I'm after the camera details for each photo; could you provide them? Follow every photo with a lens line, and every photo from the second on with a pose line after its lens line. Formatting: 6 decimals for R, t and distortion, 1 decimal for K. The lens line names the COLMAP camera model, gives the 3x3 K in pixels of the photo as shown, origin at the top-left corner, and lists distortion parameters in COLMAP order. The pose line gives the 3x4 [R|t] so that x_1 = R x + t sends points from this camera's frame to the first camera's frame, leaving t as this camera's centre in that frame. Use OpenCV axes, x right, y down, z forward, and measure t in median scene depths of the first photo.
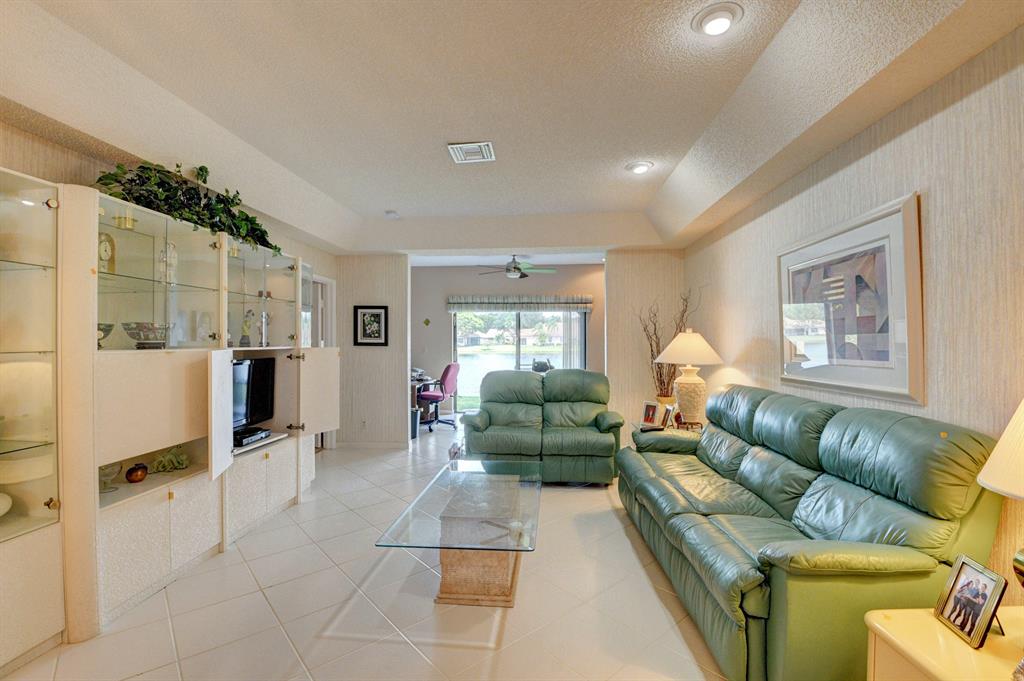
lens RADIAL K [[451.2, 0, 509.7], [0, 451.2, 338.9], [0, 0, 1]] dist [0.013613, -0.023715]
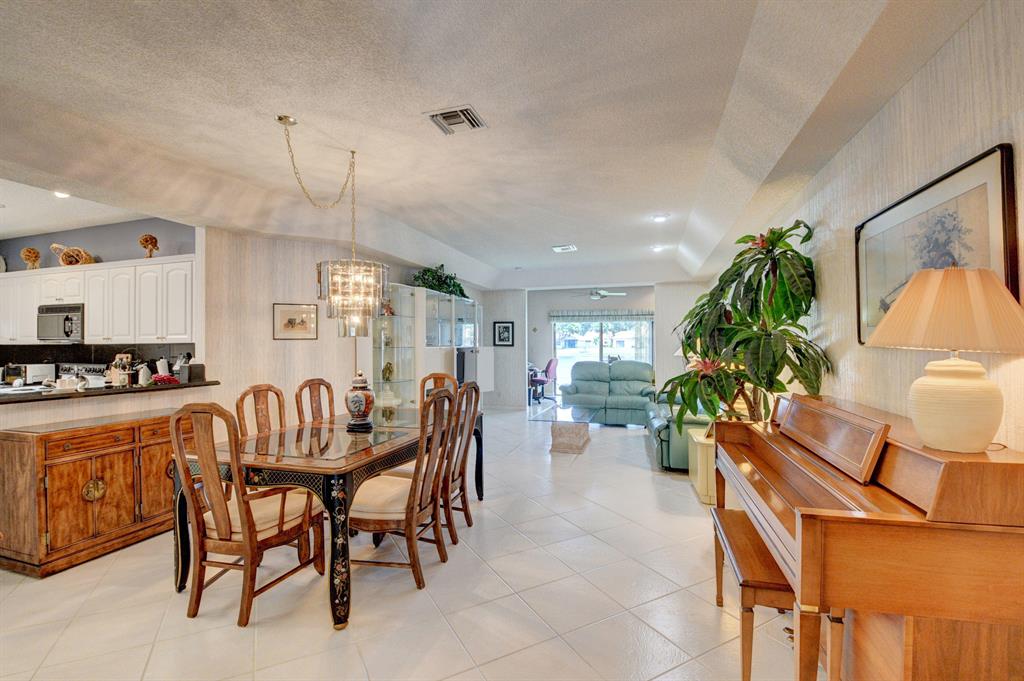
lens RADIAL K [[451.2, 0, 509.7], [0, 451.2, 338.9], [0, 0, 1]] dist [0.013613, -0.023715]
pose [[0.976873, -0.004714, -0.213767, 0.071104], [0.003478, 0.999975, -0.006158, -0.001448], [0.213791, 0.005272, 0.976865, -0.687578]]
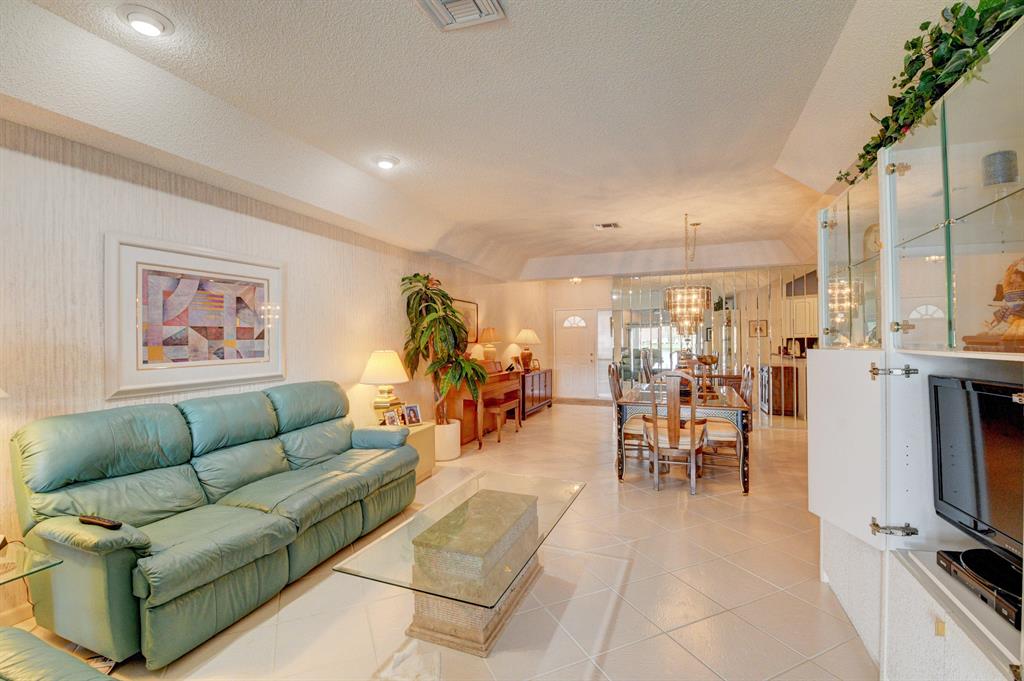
lens RADIAL K [[451.2, 0, 509.7], [0, 451.2, 338.9], [0, 0, 1]] dist [0.013613, -0.023715]
pose [[-0.959443, 0.015575, 0.281474, -0.204551], [0.013688, 0.999869, -0.008669, 0.004936], [-0.281572, -0.004465, -0.959530, 1.056550]]
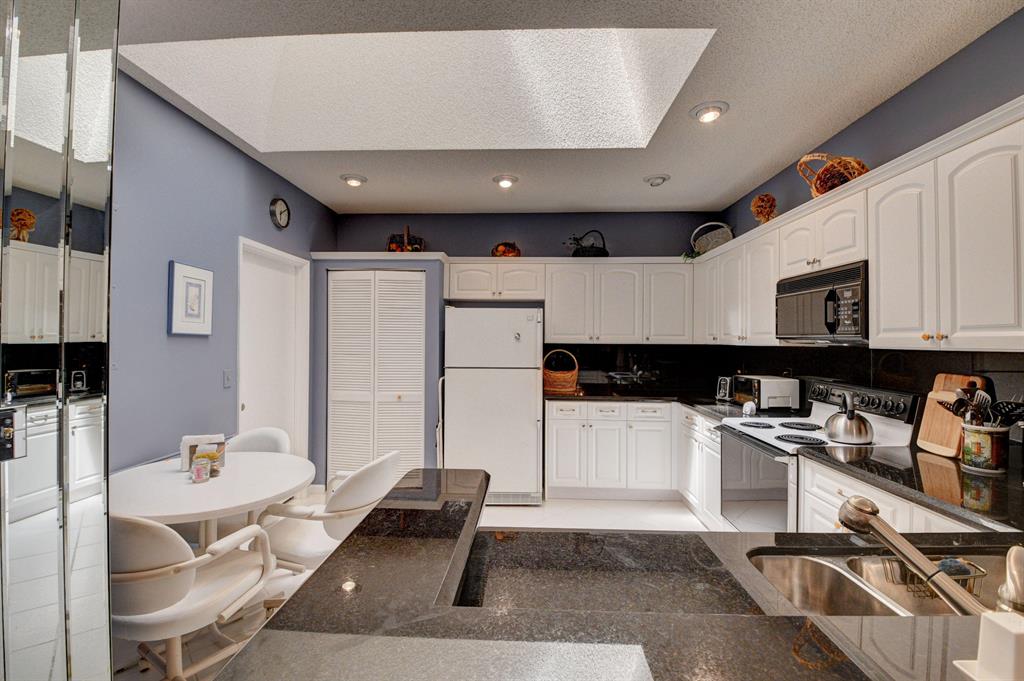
lens RADIAL K [[451.2, 0, 509.7], [0, 451.2, 338.9], [0, 0, 1]] dist [0.013613, -0.023715]
pose [[0.042963, 0.000968, -0.999076, -0.620256], [-0.003535, 0.999993, 0.000816, -0.008070], [0.999070, 0.003496, 0.042966, -0.303125]]
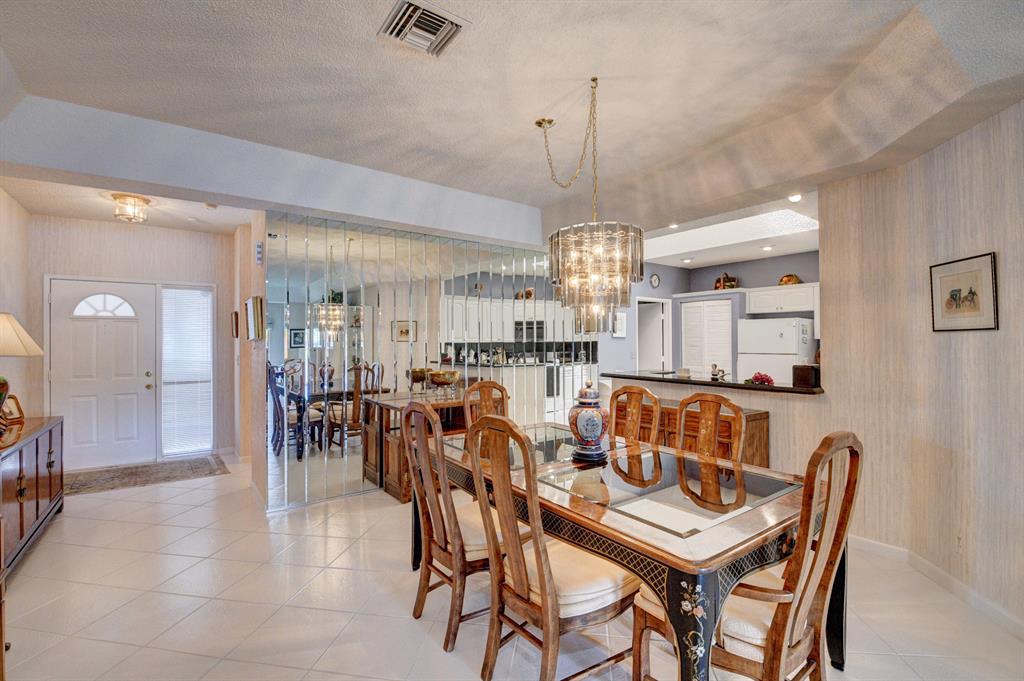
lens RADIAL K [[451.2, 0, 509.7], [0, 451.2, 338.9], [0, 0, 1]] dist [0.013613, -0.023715]
pose [[-0.753489, 0.003761, -0.657449, 0.092563], [0.010511, 0.999925, -0.006326, -0.001031], [0.657376, -0.011677, -0.753472, 0.240334]]
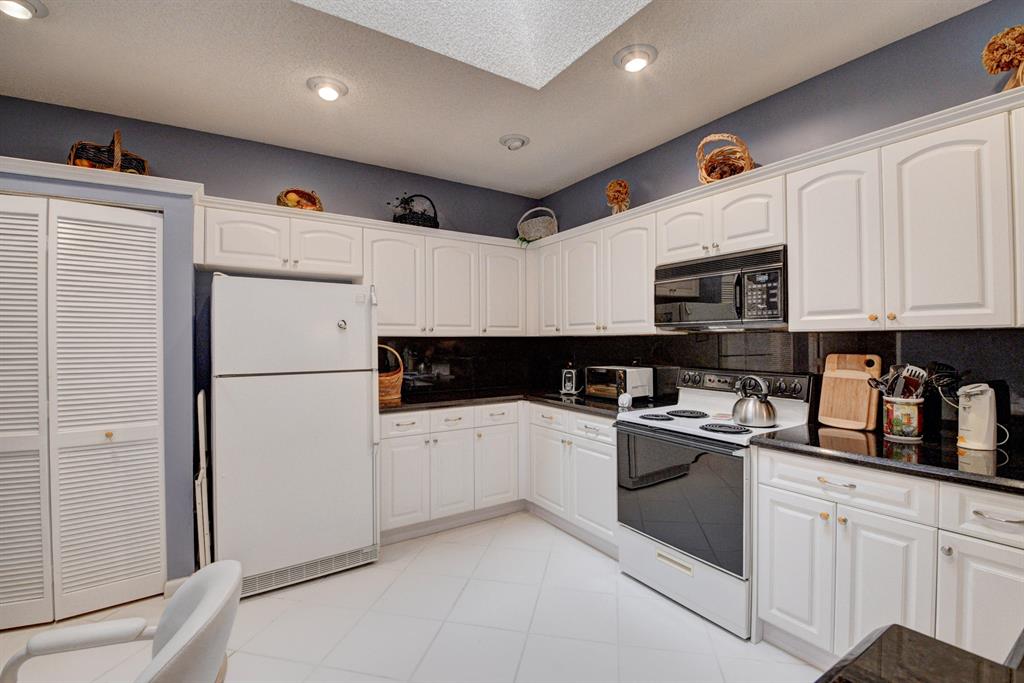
lens RADIAL K [[452.8, 0, 506.7], [0, 452.8, 340.6], [0, 0, 1]] dist [0.018580, -0.032461]
pose [[0.611023, -0.000662, -0.791612, -0.865720], [0.005232, 0.999981, 0.003203, 0.006730], [0.791595, -0.006099, 0.611015, -0.434922]]
